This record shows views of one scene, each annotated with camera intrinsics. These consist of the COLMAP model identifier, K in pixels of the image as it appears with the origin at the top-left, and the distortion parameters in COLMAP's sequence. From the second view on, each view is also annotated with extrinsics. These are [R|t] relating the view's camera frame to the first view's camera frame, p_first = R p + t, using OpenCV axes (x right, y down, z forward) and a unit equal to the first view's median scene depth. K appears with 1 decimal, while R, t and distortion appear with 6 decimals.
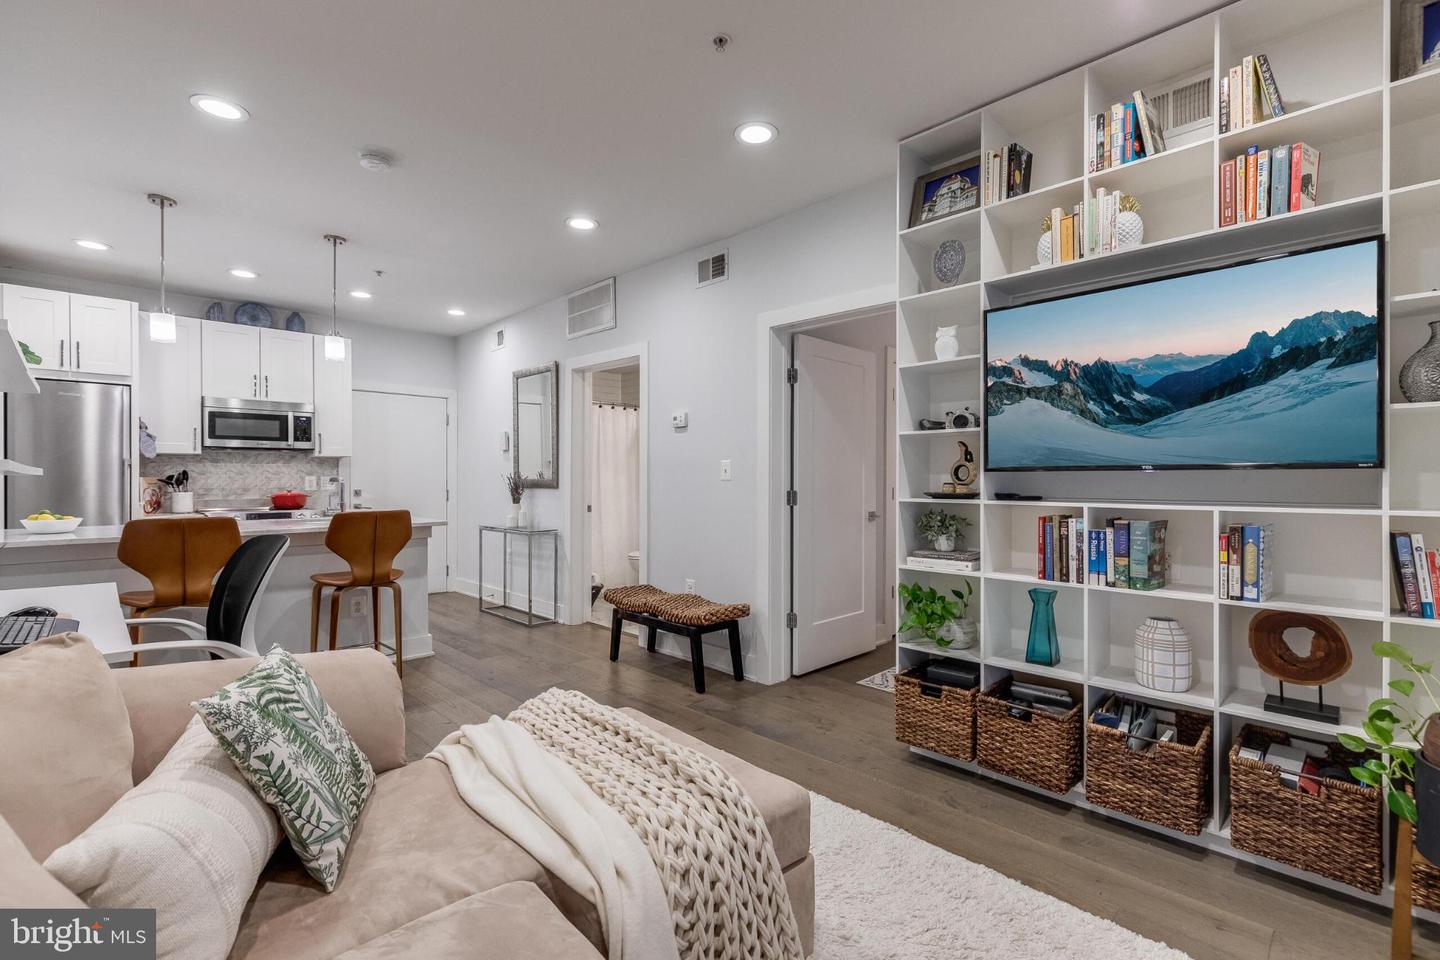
lens RADIAL K [[647.3, 0, 720.0], [0, 647.3, 480.0], [0, 0, 1]] dist [0.003739, 0.000004]
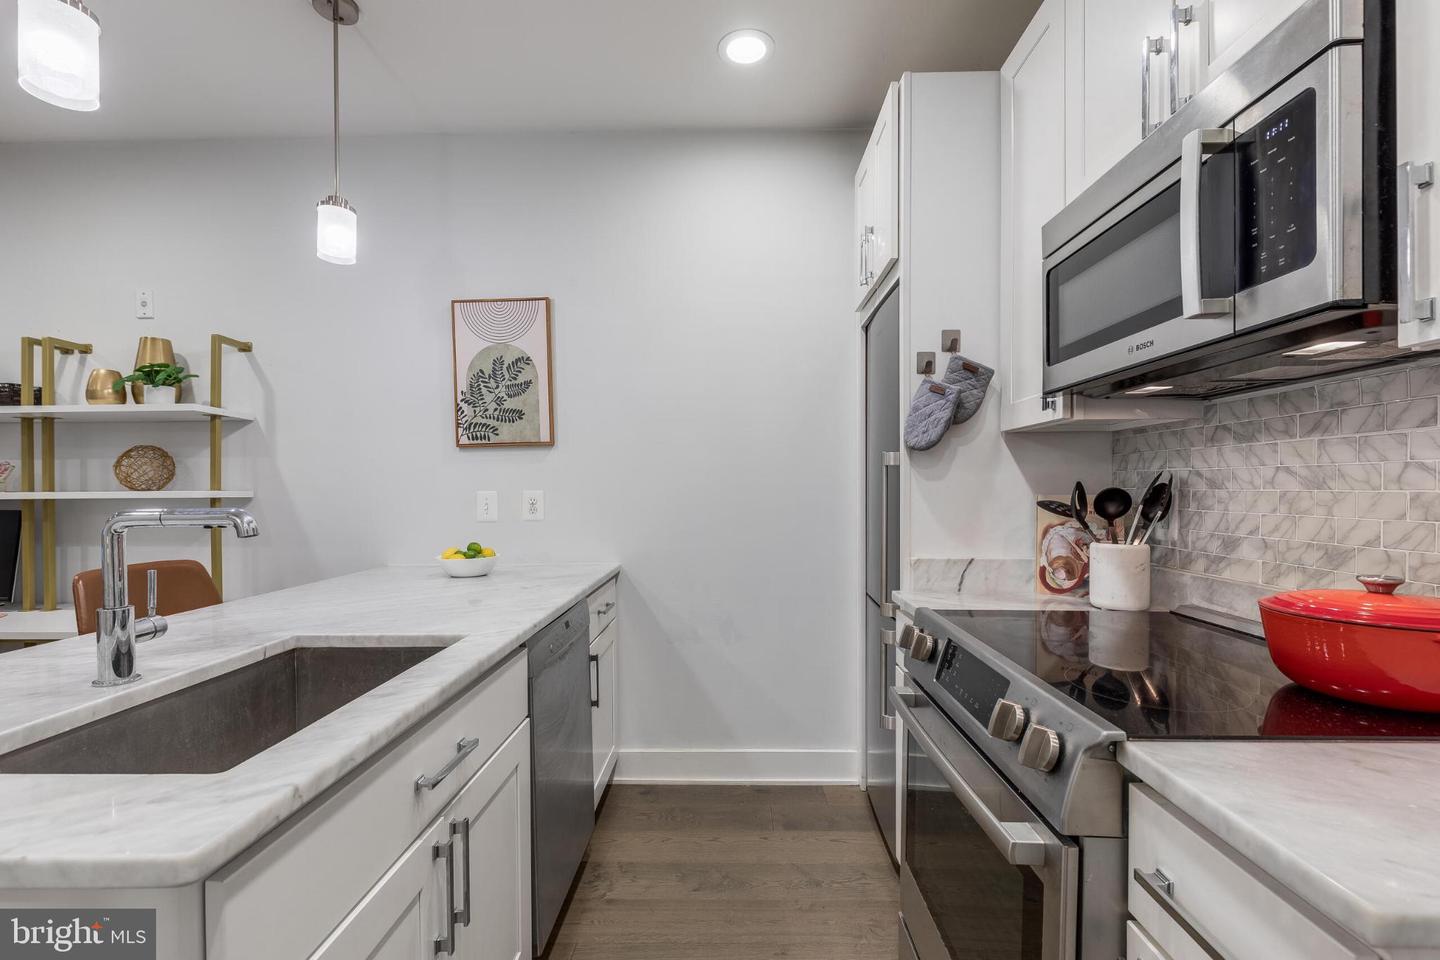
lens RADIAL K [[648.0, 0, 718.1], [0, 648.0, 496.5], [0, 0, 1]] dist [-0.000434, -0.000266]
pose [[-0.719650, 0.015057, -0.694173, -0.846779], [0.005844, 0.999861, 0.015629, -0.018173], [0.694312, 0.007191, -0.719638, 1.971107]]
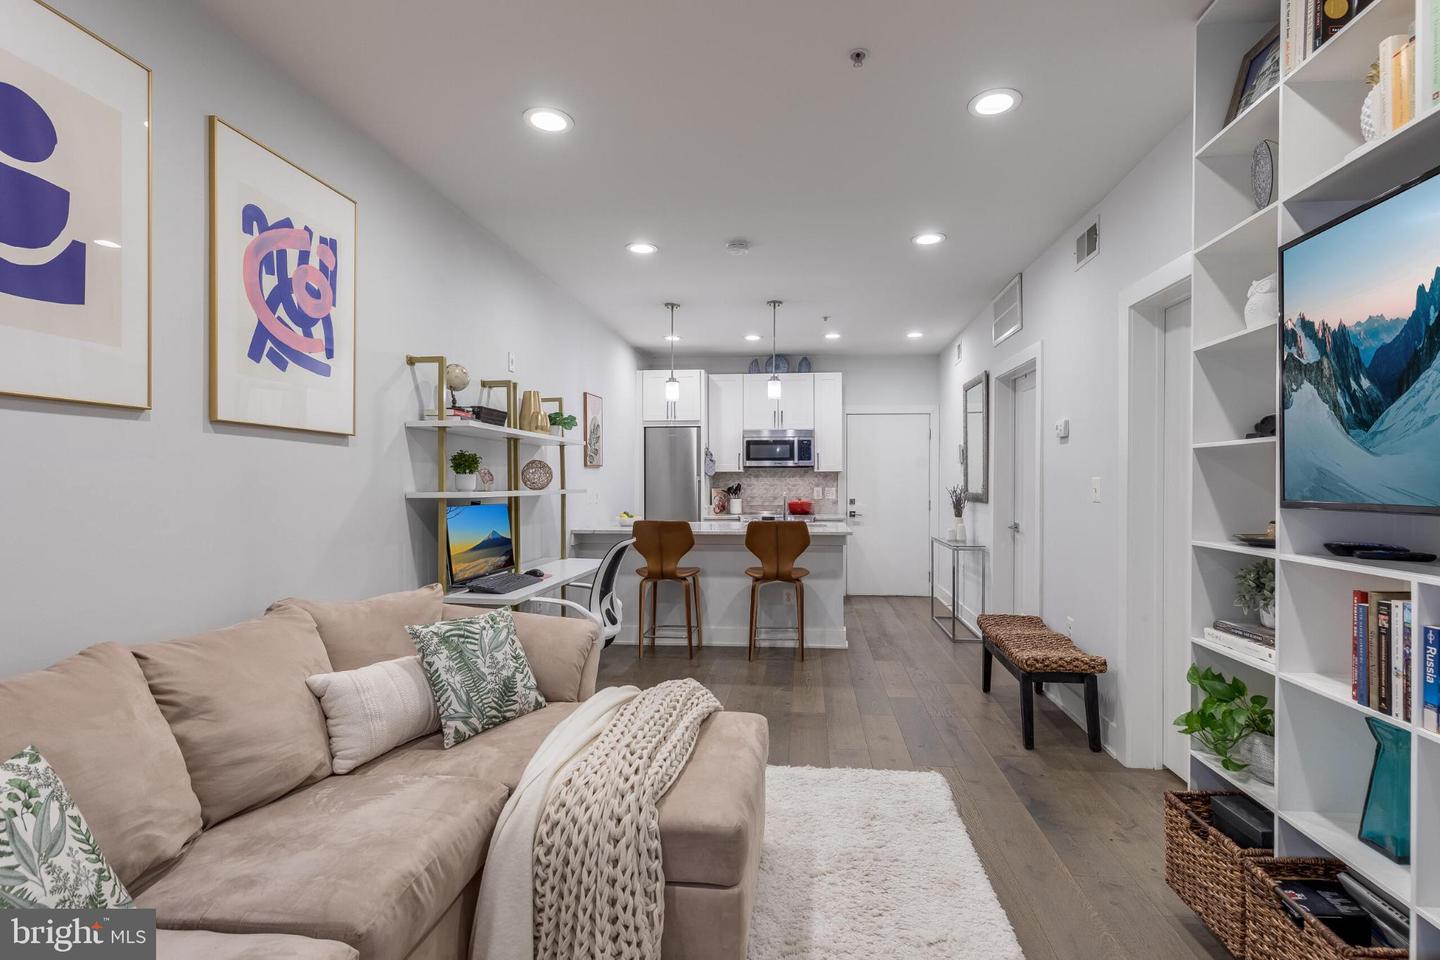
lens RADIAL K [[661.8, 0, 754.9], [0, 661.8, 485.7], [0, 0, 1]] dist [0.000937, -0.000350]
pose [[0.651837, 0.004953, -0.758343, 0.504183], [-0.001495, 0.999985, 0.005247, -0.032383], [0.758358, -0.002287, 0.651834, 0.184536]]
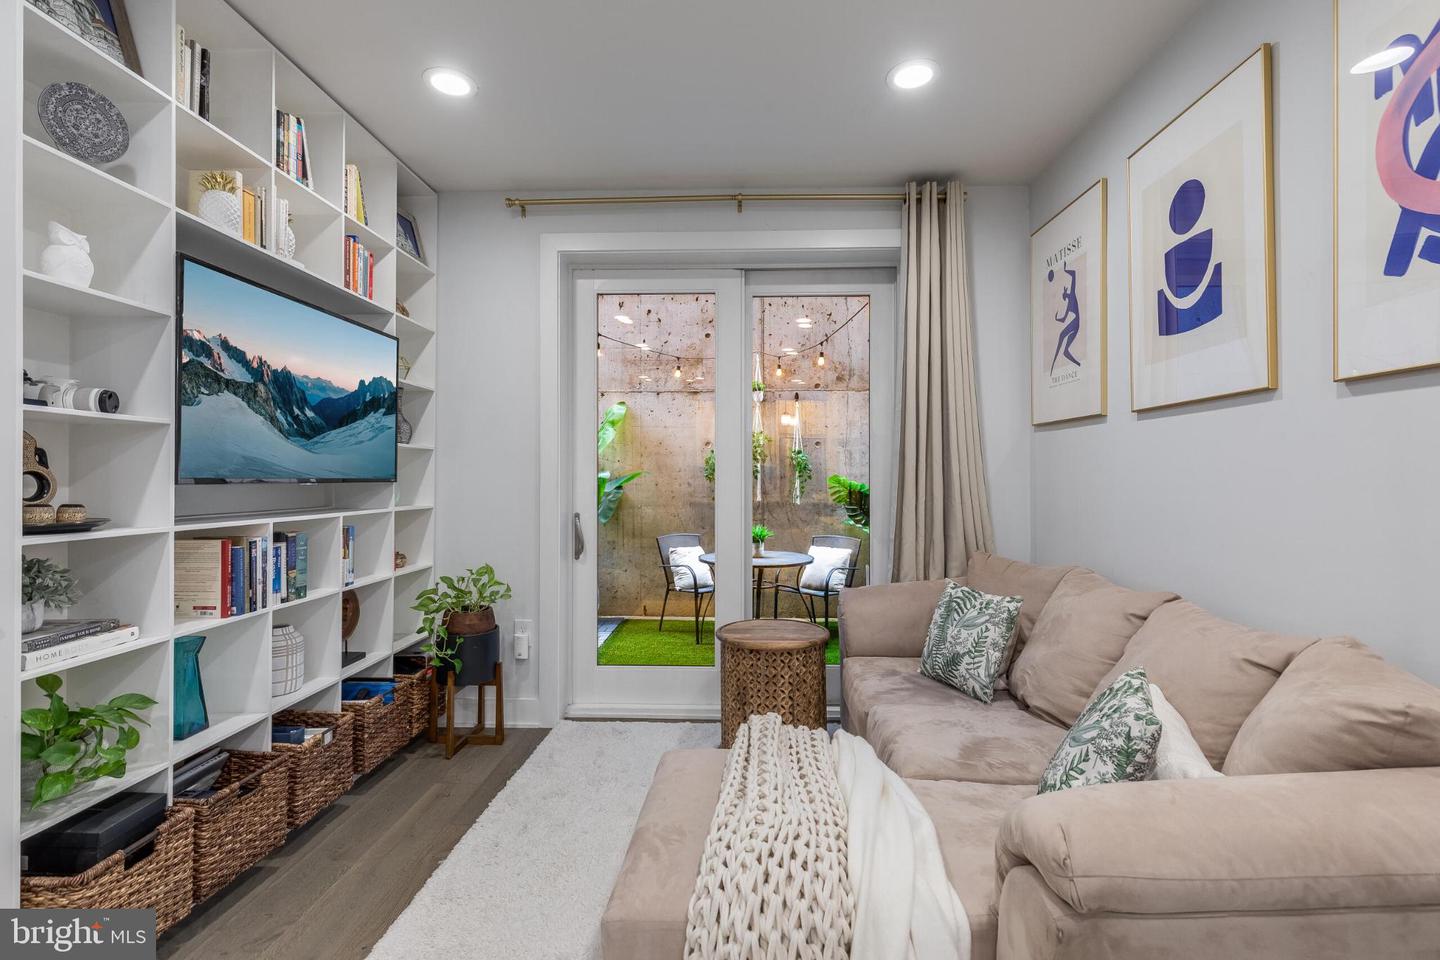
lens RADIAL K [[649.8, 0, 721.3], [0, 649.8, 472.4], [0, 0, 1]] dist [0.004229, -0.000259]
pose [[-0.683343, 0.006700, 0.730066, -0.443860], [0.000126, 0.999959, -0.009059, -0.017452], [-0.730097, -0.006099, -0.683316, 0.943148]]
